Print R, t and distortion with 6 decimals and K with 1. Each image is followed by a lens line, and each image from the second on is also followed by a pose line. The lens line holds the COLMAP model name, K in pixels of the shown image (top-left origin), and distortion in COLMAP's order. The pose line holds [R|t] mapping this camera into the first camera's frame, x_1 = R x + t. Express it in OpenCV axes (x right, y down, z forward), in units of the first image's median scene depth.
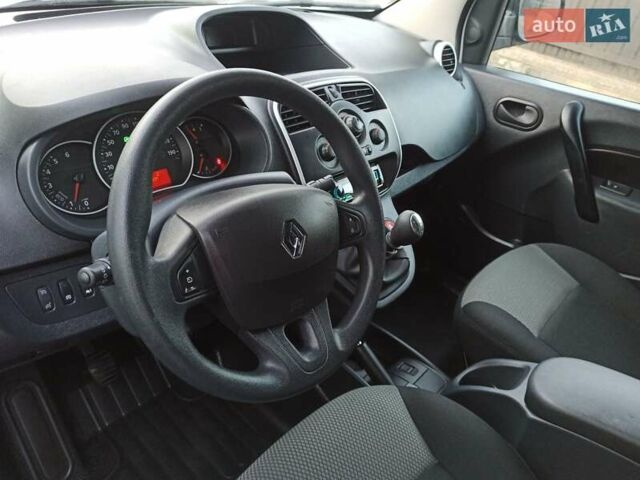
lens RADIAL K [[473.2, 0, 320.2], [0, 473.2, 237.1], [0, 0, 1]] dist [0.056975, -0.042187]
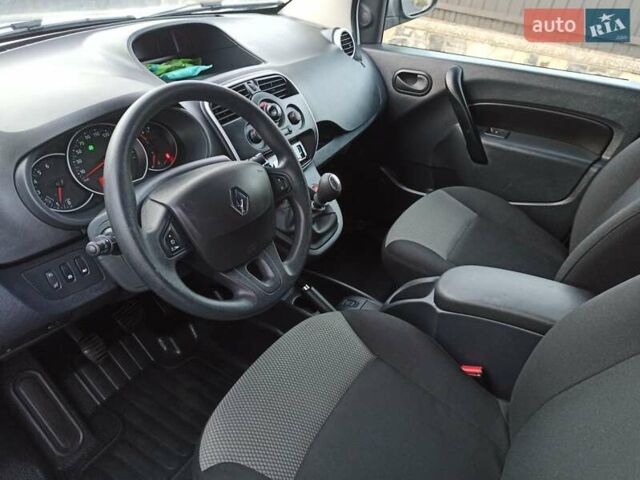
lens RADIAL K [[473.2, 0, 320.2], [0, 473.2, 237.1], [0, 0, 1]] dist [0.056975, -0.042187]
pose [[0.980903, -0.163956, 0.104628, 0.007181], [0.160551, 0.986207, 0.040240, 0.050085], [-0.109782, -0.022673, 0.993697, -0.219638]]
